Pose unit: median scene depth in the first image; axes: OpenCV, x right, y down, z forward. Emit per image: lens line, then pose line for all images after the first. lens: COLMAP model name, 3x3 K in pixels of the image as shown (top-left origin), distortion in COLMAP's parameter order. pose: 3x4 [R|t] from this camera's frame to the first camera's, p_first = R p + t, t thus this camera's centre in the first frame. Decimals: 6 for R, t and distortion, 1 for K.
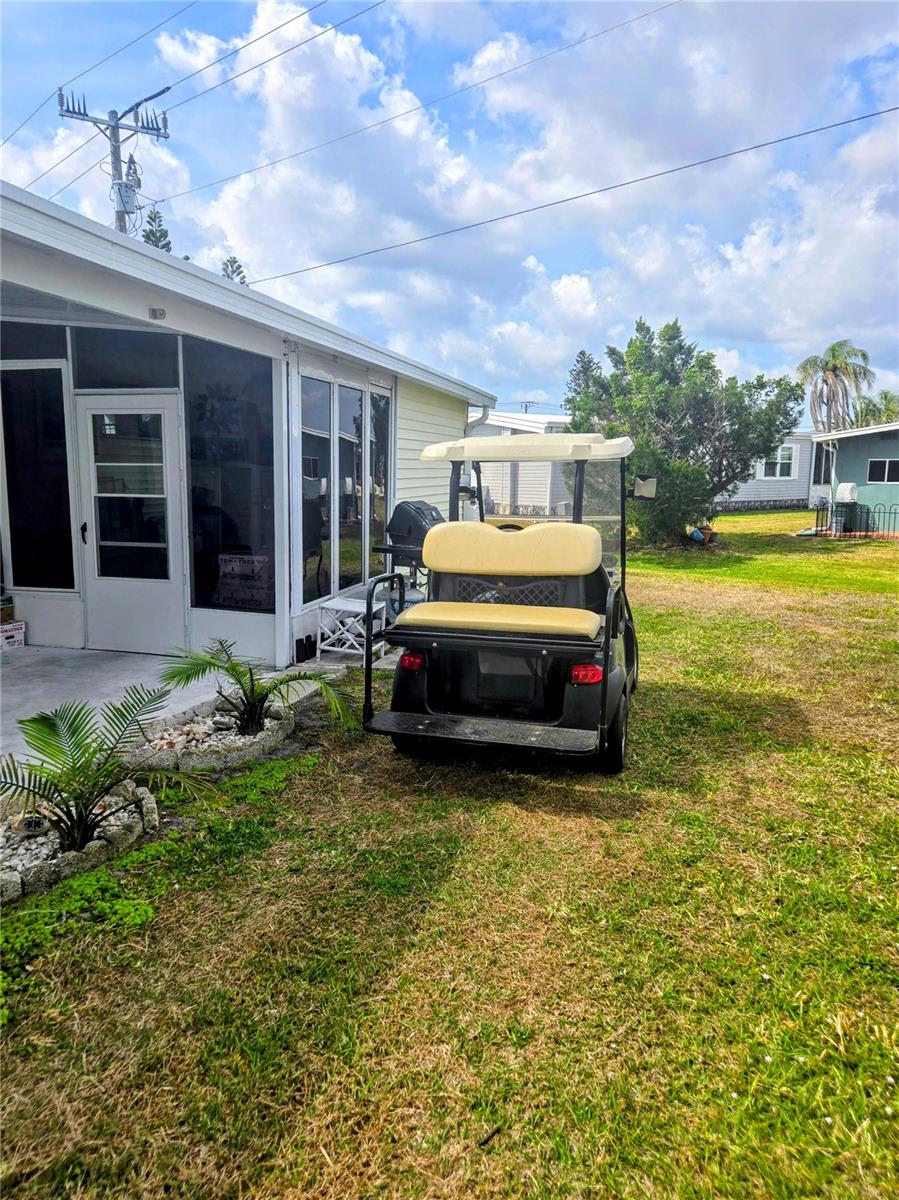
lens RADIAL K [[803.0, 0, 443.2], [0, 803.0, 598.5], [0, 0, 1]] dist [0.073351, -0.053663]
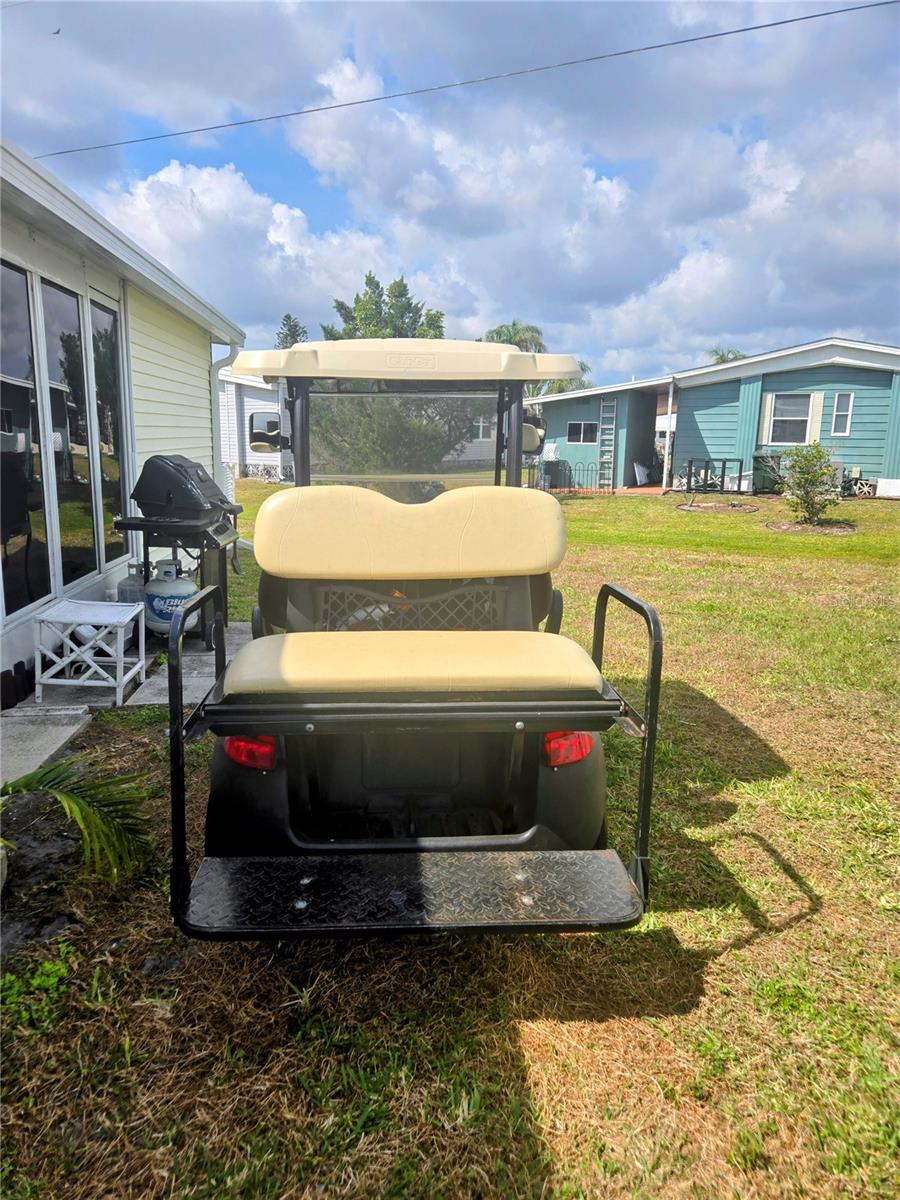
lens RADIAL K [[803.0, 0, 451.6], [0, 803.0, 596.9], [0, 0, 1]] dist [0.073351, -0.053663]
pose [[0.944275, -0.058460, 0.323924, -0.047719], [0.042798, 0.997554, 0.055271, -0.027715], [-0.326363, -0.038328, 0.944467, 0.263353]]
